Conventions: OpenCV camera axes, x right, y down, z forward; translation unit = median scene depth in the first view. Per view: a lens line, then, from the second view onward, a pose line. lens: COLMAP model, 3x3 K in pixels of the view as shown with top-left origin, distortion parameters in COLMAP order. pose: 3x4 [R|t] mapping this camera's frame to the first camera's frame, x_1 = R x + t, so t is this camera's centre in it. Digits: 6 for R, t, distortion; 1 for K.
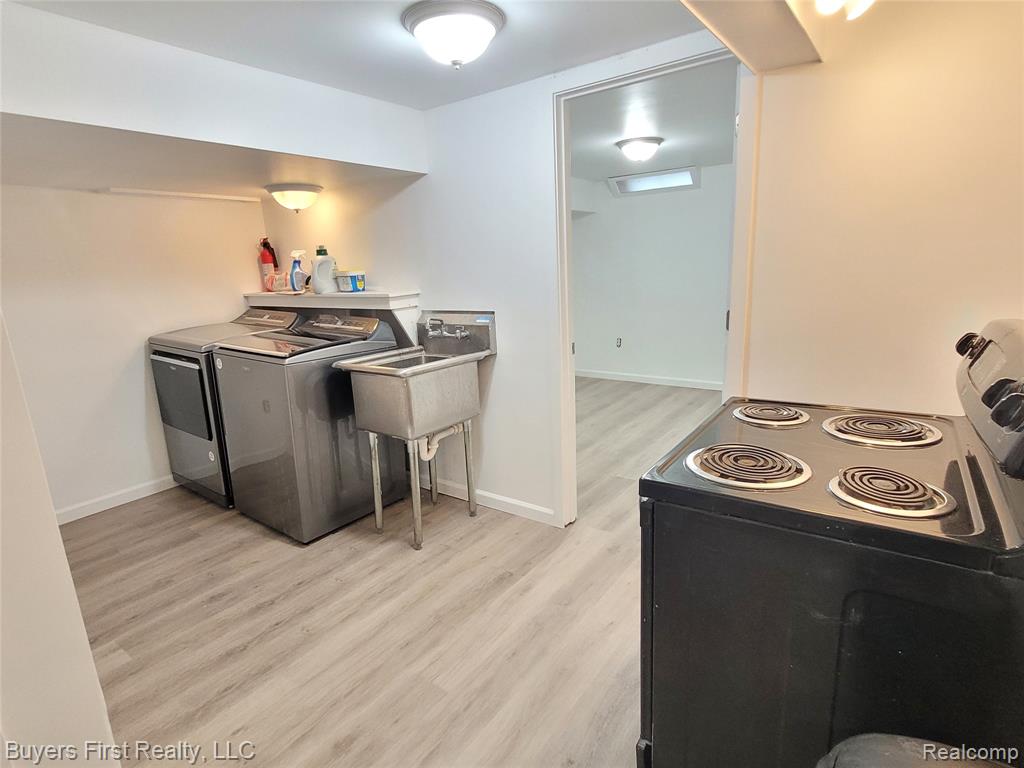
lens RADIAL K [[531.5, 0, 512.2], [0, 531.5, 382.8], [0, 0, 1]] dist [-0.001708, -0.002848]
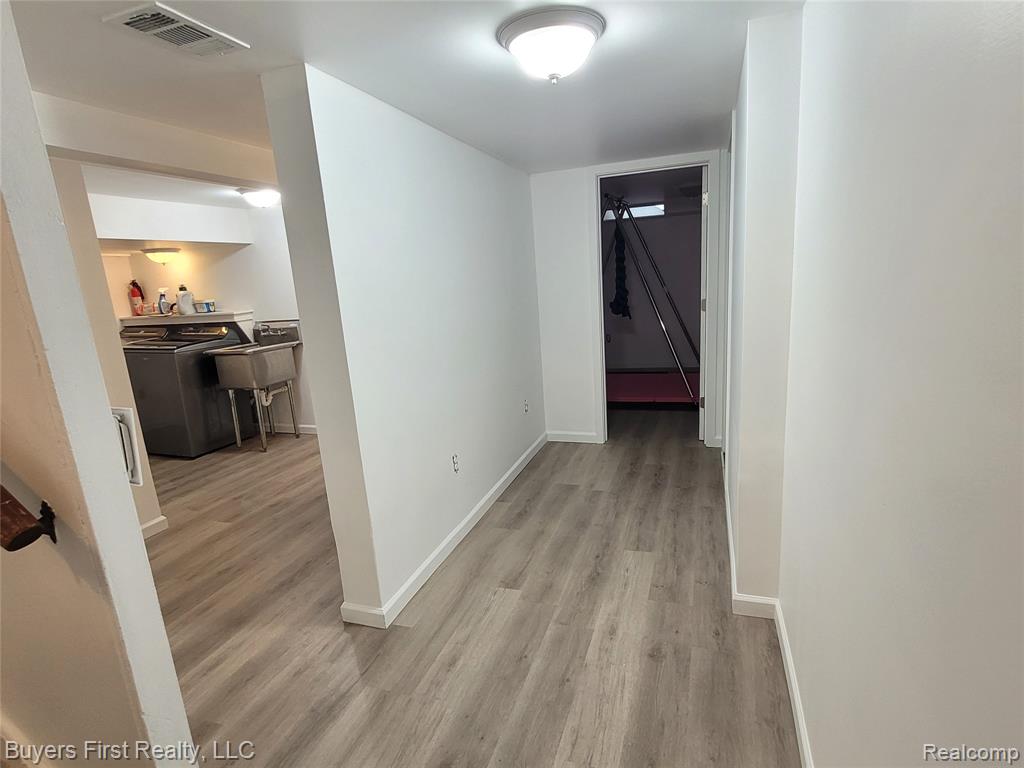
lens RADIAL K [[531.5, 0, 529.1], [0, 531.5, 388.2], [0, 0, 1]] dist [-0.001708, -0.002848]
pose [[0.948893, -0.086821, 0.303421, 0.124544], [0.093896, 0.995543, -0.008778, 0.169550], [-0.301307, 0.036819, 0.952816, -0.854220]]
